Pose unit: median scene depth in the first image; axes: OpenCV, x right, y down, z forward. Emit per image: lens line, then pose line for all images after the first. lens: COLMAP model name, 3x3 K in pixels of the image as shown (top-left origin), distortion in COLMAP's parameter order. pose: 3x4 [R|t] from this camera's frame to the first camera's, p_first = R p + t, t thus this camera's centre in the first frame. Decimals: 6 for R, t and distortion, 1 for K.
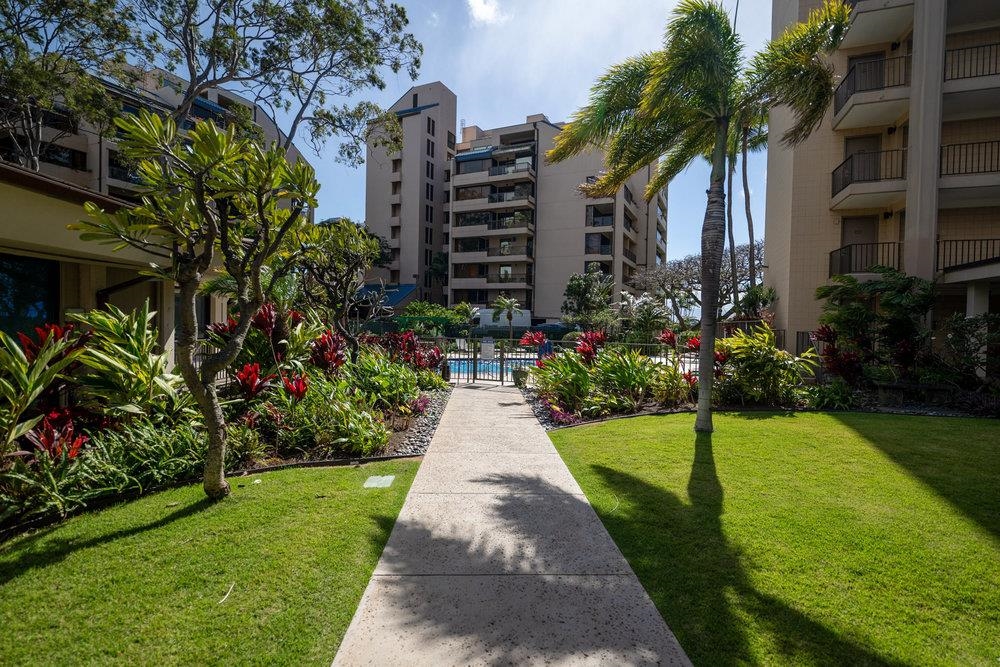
lens RADIAL K [[471.6, 0, 501.0], [0, 471.6, 331.1], [0, 0, 1]] dist [0.000519, -0.000004]
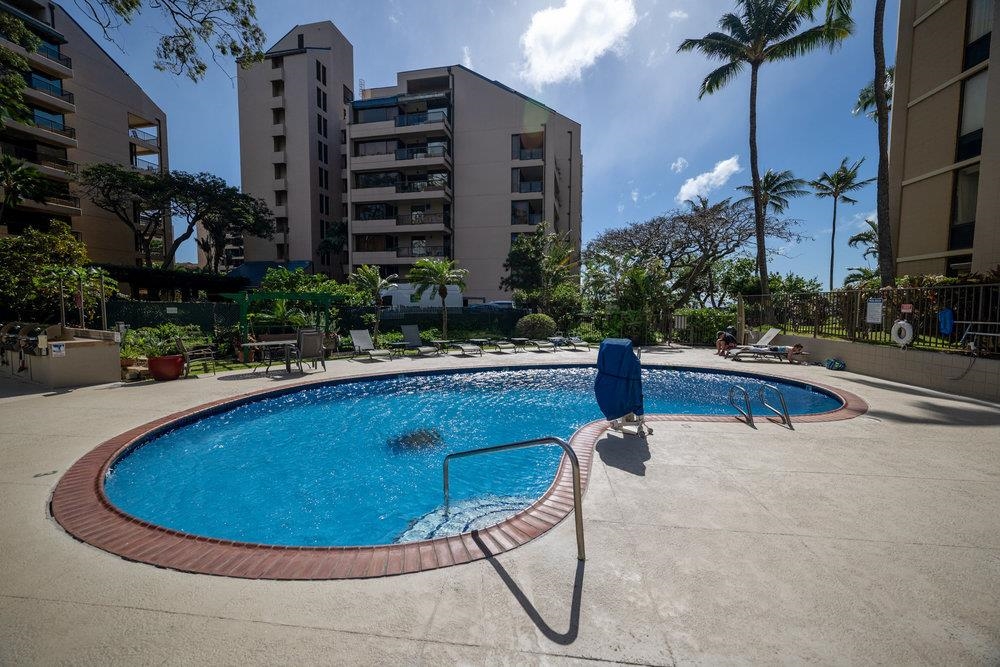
lens RADIAL K [[398.3, 0, 497.0], [0, 398.3, 327.3], [0, 0, 1]] dist [0.002278, 0.000905]
pose [[0.974452, -0.029045, 0.222709, -0.016995], [0.020803, 0.999012, 0.039265, -0.001448], [-0.223630, -0.033629, 0.974094, 0.257882]]
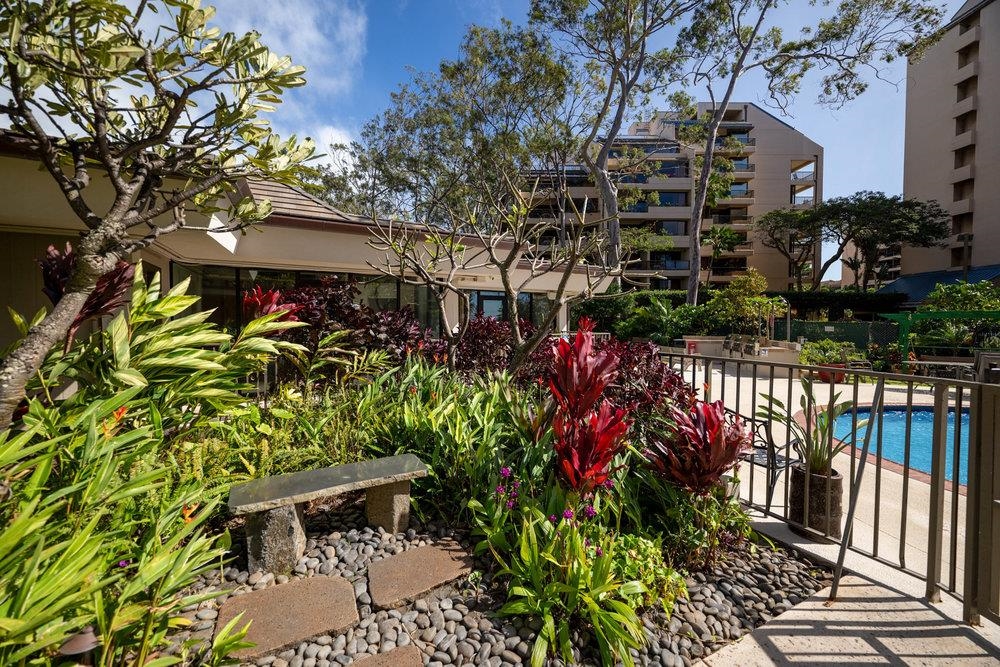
lens RADIAL K [[398.3, 0, 496.9], [0, 398.3, 329.8], [0, 0, 1]] dist [0.002278, 0.000905]
pose [[0.433816, 0.001511, -0.901000, 0.001154], [-0.013700, 0.999894, -0.004919, -0.000831], [0.900897, 0.014478, 0.433791, 0.193003]]
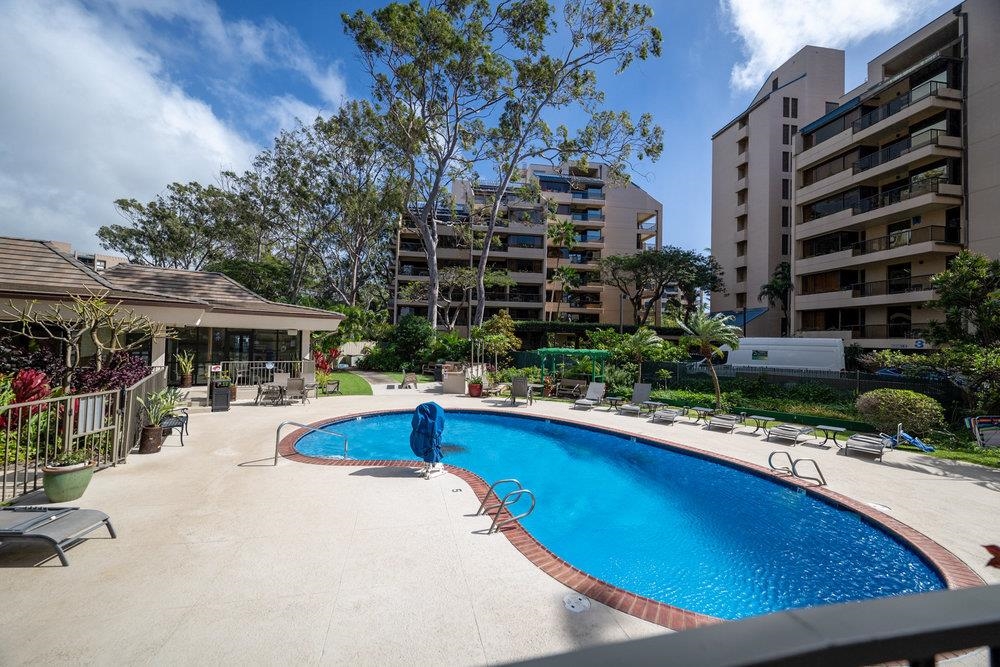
lens RADIAL K [[398.3, 0, 498.6], [0, 398.3, 330.4], [0, 0, 1]] dist [0.002278, 0.000905]
pose [[0.548166, -0.027837, -0.835906, 0.155302], [-0.029836, 0.998159, -0.052807, -0.012532], [0.835837, 0.053887, 0.546326, 0.287594]]
